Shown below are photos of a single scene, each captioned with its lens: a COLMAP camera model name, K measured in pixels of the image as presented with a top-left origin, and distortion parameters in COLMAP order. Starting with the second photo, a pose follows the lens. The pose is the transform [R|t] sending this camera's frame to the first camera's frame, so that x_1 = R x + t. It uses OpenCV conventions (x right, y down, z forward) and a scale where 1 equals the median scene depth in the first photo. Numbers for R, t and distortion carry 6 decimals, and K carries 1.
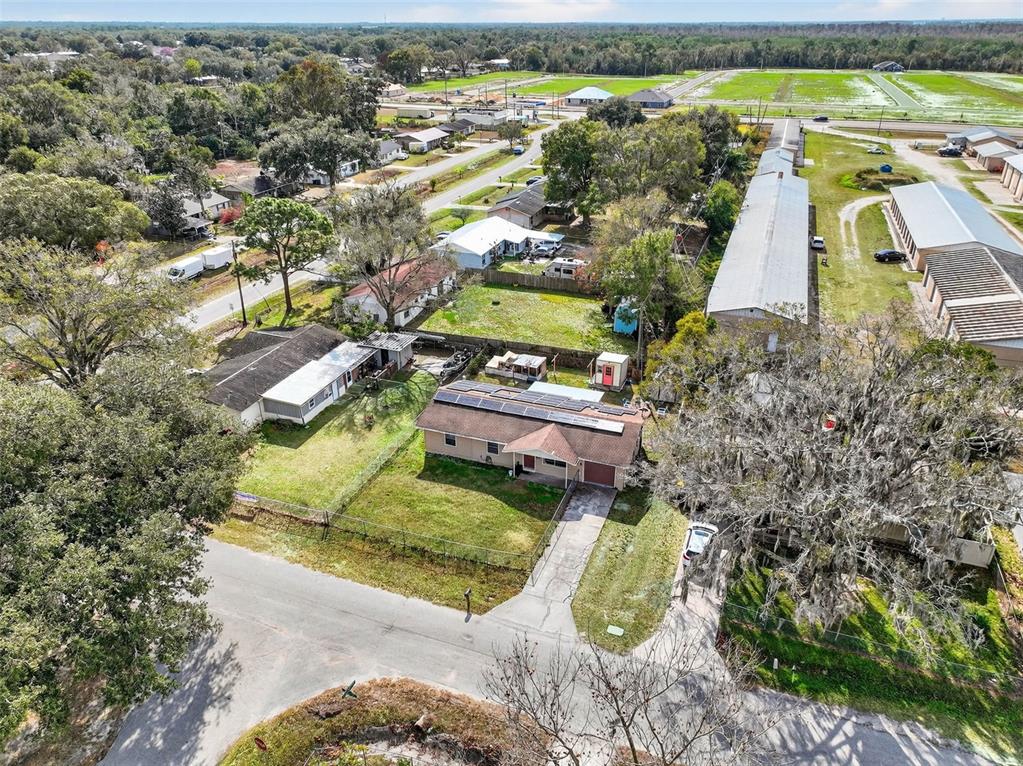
lens RADIAL K [[726.8, 0, 526.5], [0, 726.8, 380.3], [0, 0, 1]] dist [0.001477, 0.011396]
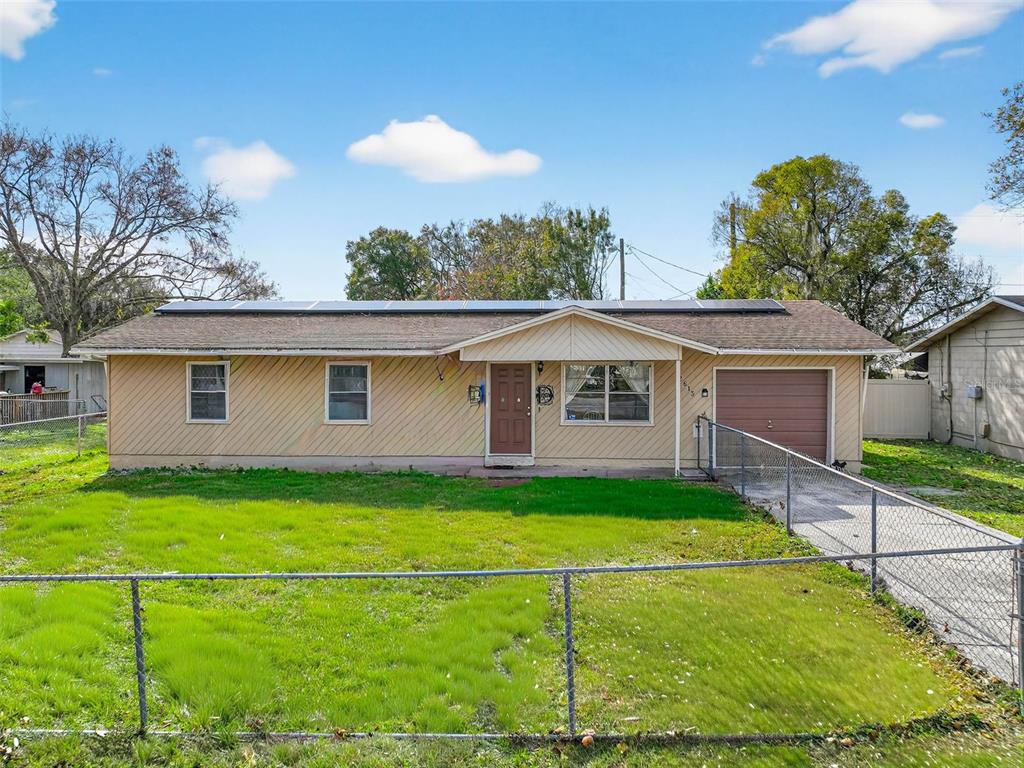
lens RADIAL K [[727.5, 0, 511.2], [0, 727.5, 372.8], [0, 0, 1]] dist [0.001477, 0.011396]
pose [[0.956132, -0.008026, 0.292826, -0.041069], [0.130000, 0.907424, -0.399602, 0.107773], [-0.262510, 0.420140, 0.868661, 0.391446]]
